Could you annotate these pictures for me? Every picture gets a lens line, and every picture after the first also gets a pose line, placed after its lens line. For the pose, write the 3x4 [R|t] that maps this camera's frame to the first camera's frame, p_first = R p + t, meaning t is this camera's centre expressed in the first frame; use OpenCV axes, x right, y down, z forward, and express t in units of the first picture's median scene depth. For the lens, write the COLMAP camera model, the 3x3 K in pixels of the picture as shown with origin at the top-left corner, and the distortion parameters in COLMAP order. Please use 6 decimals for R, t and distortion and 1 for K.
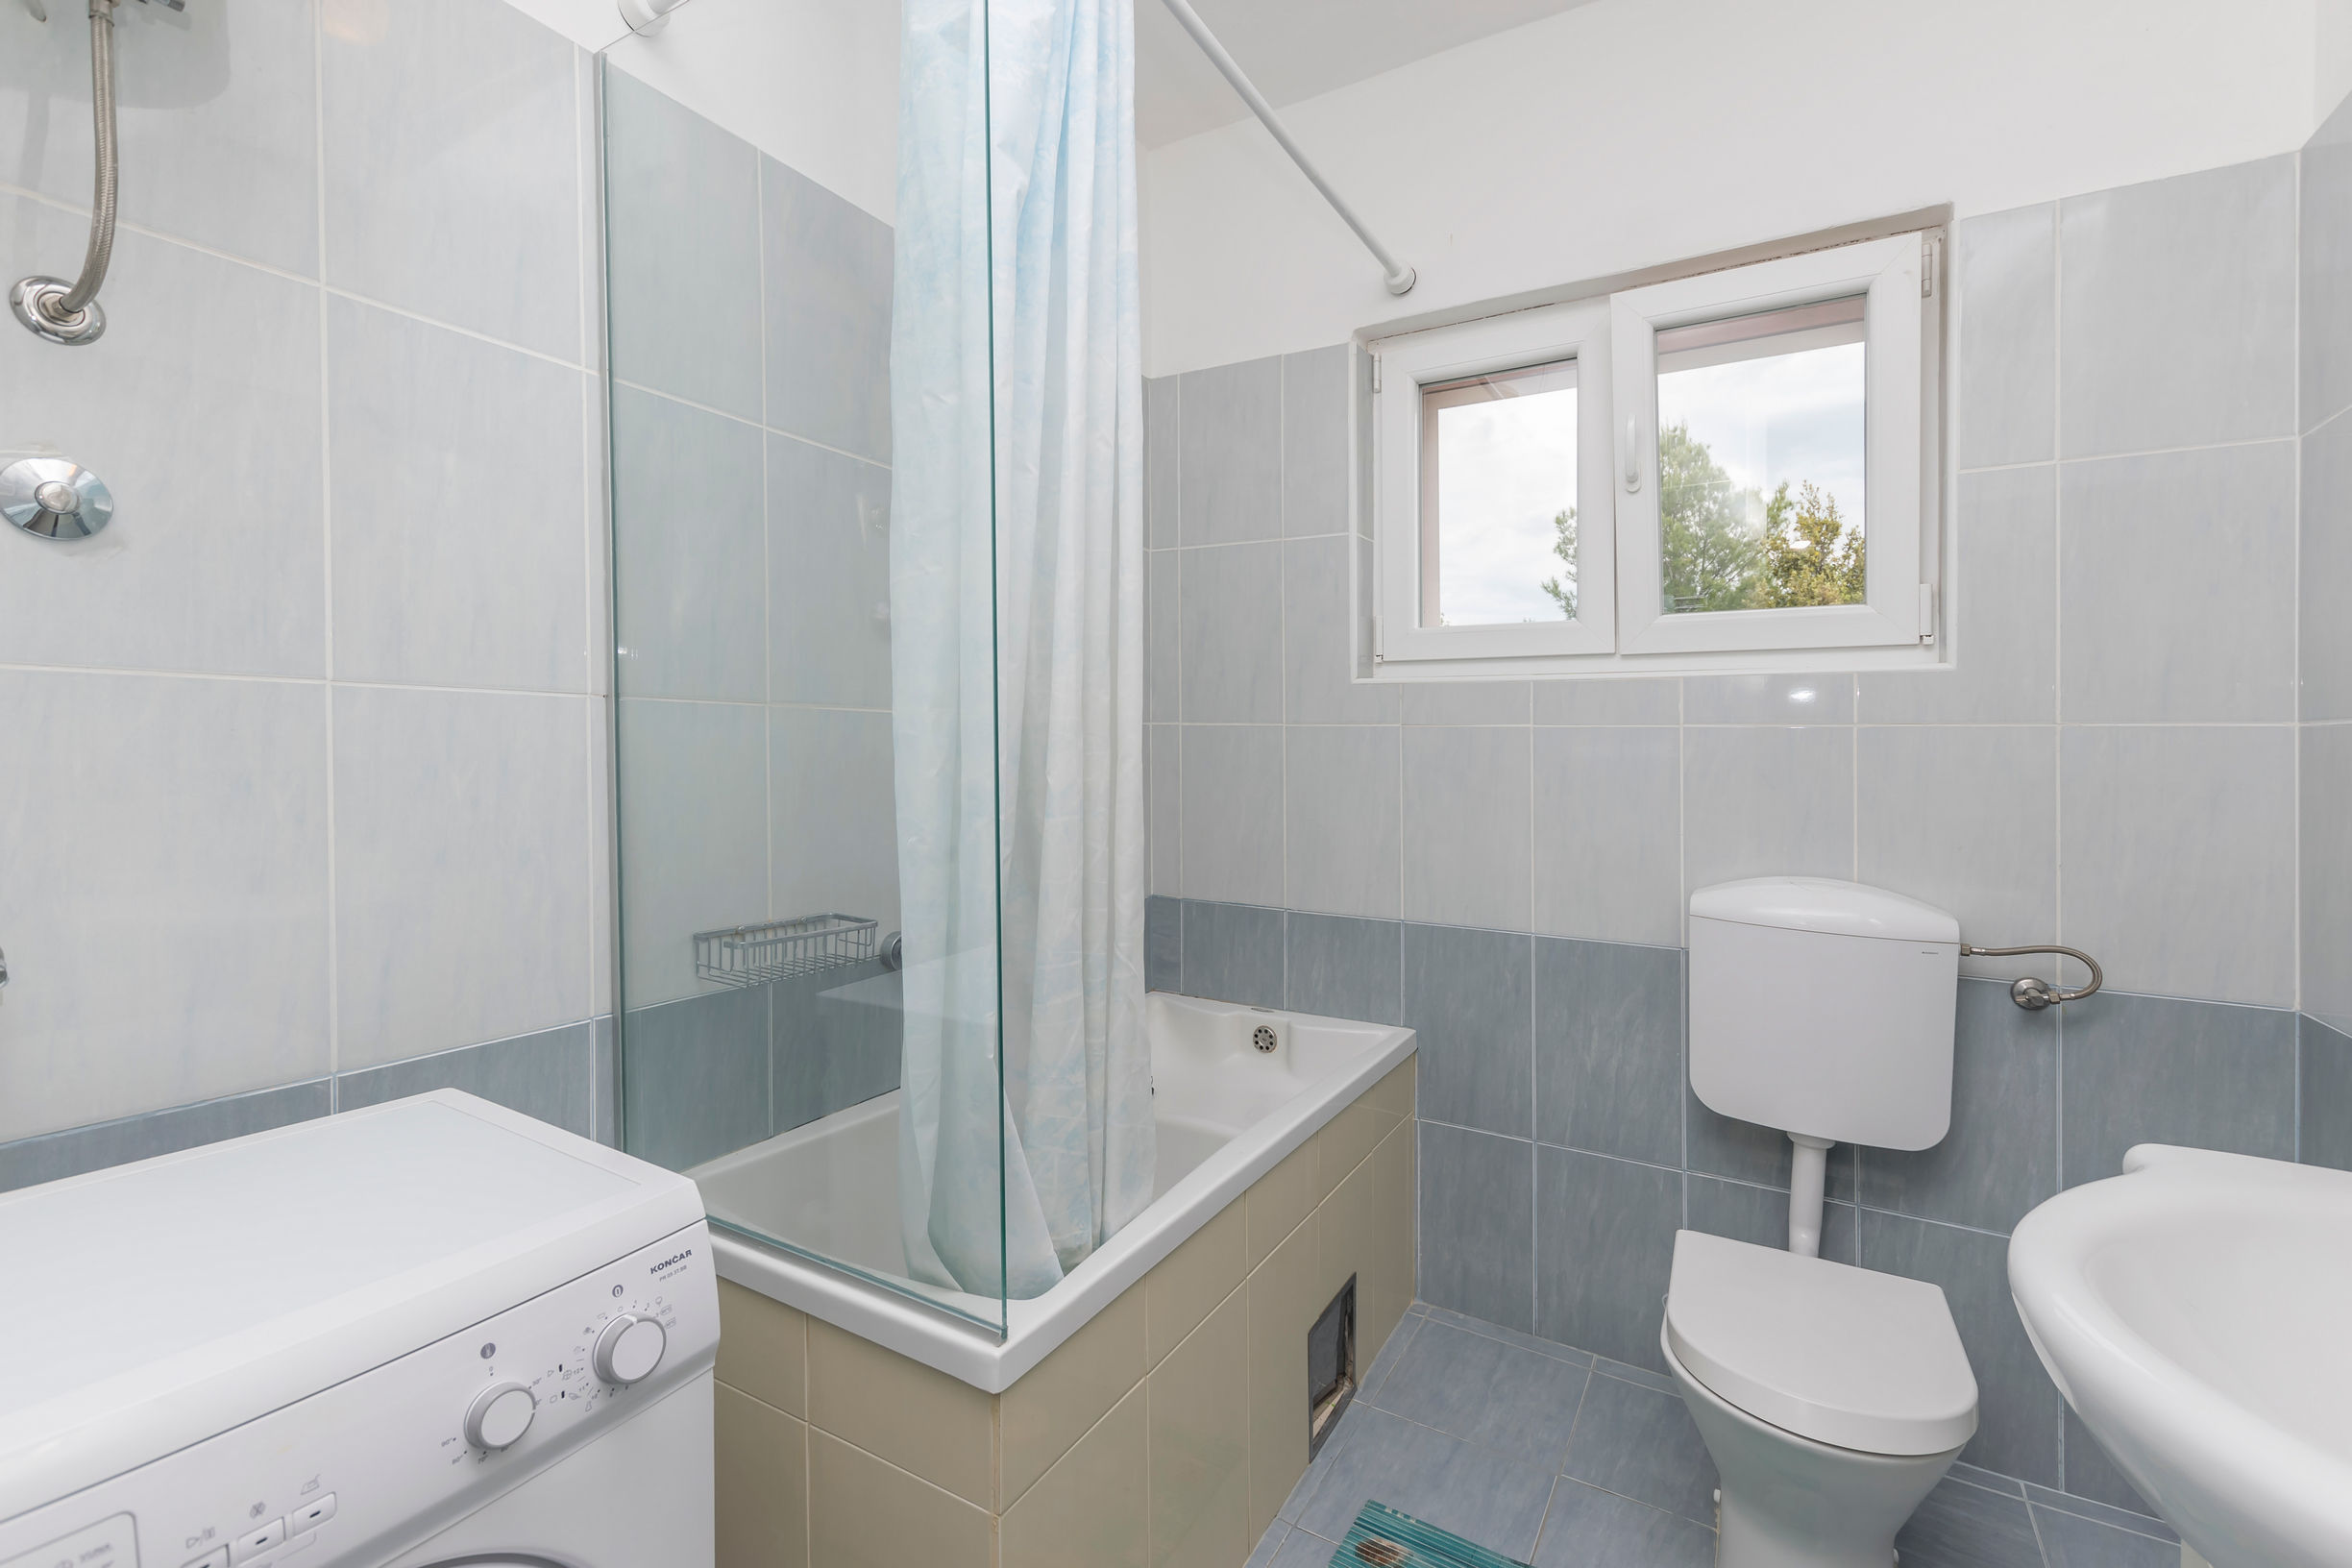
lens RADIAL K [[1034.4, 0, 1174.9], [0, 1034.4, 741.8], [0, 0, 1]] dist [0.000977, 0.000203]
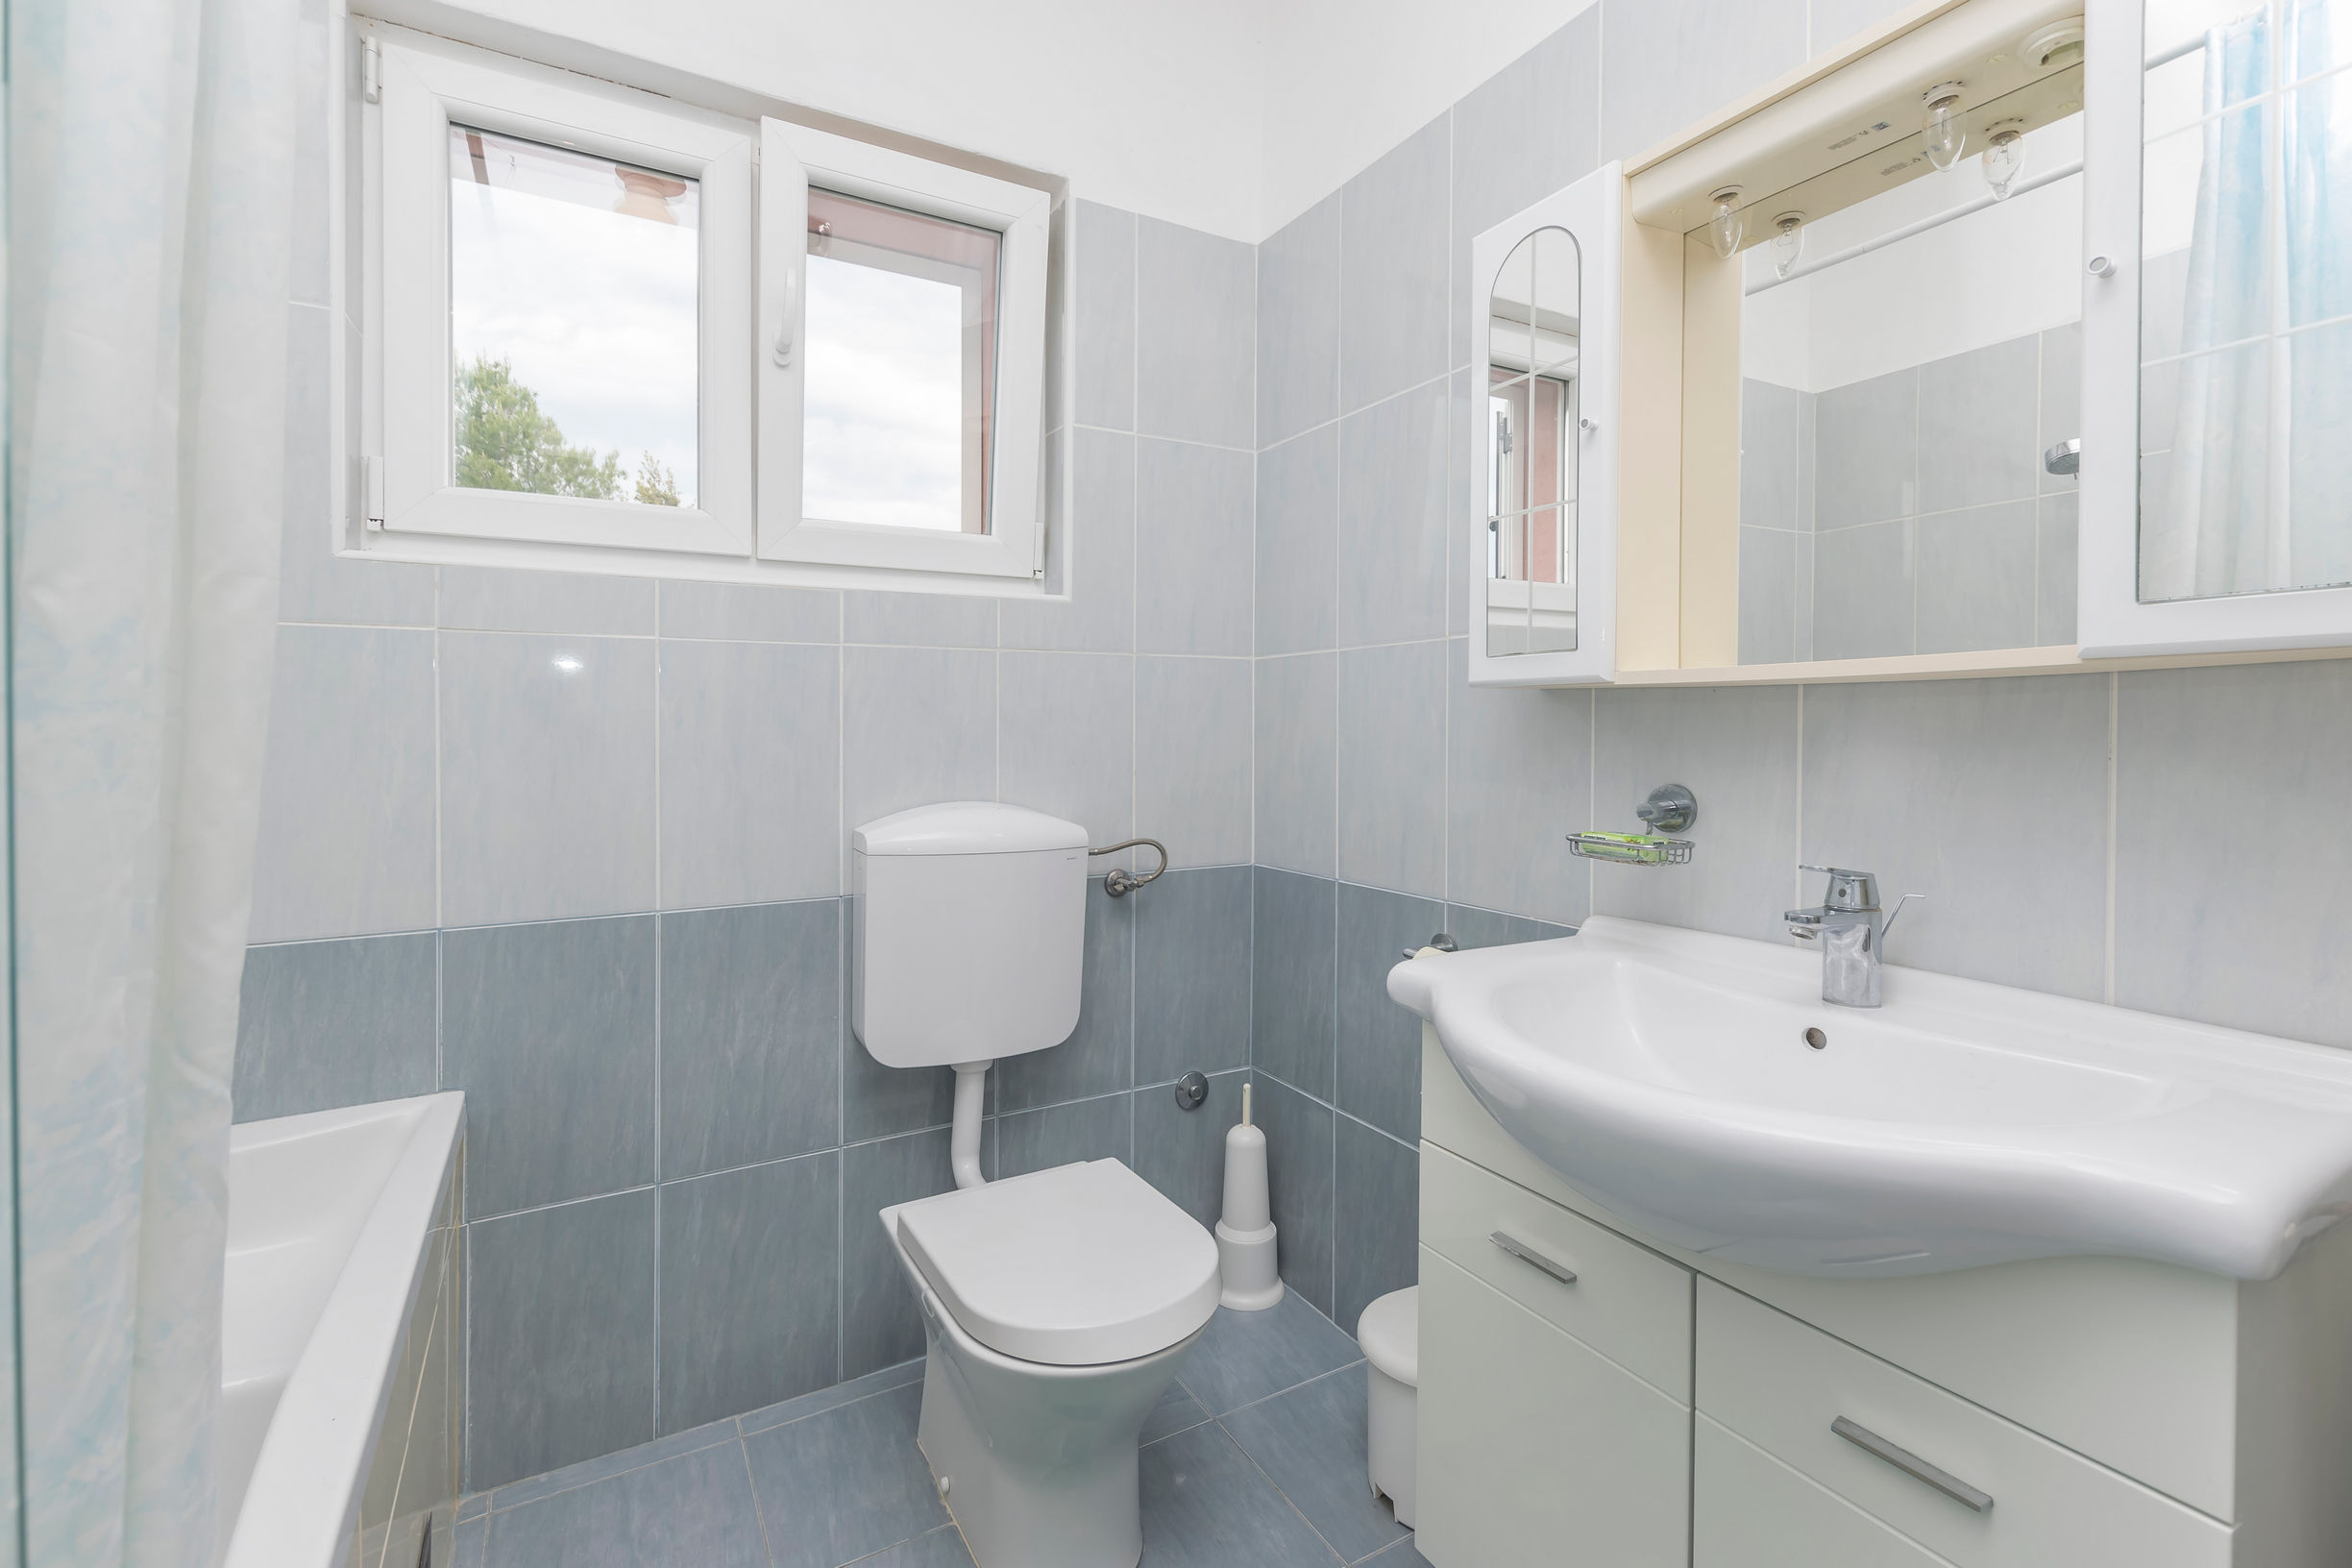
lens RADIAL K [[1035.1, 0, 1173.9], [0, 1035.1, 717.6], [0, 0, 1]] dist [0.004692, 0.000141]
pose [[0.489699, -0.004231, 0.871881, -0.134208], [0.003642, 0.999989, 0.002807, 0.042687], [-0.871884, 0.001801, 0.489710, 0.300277]]
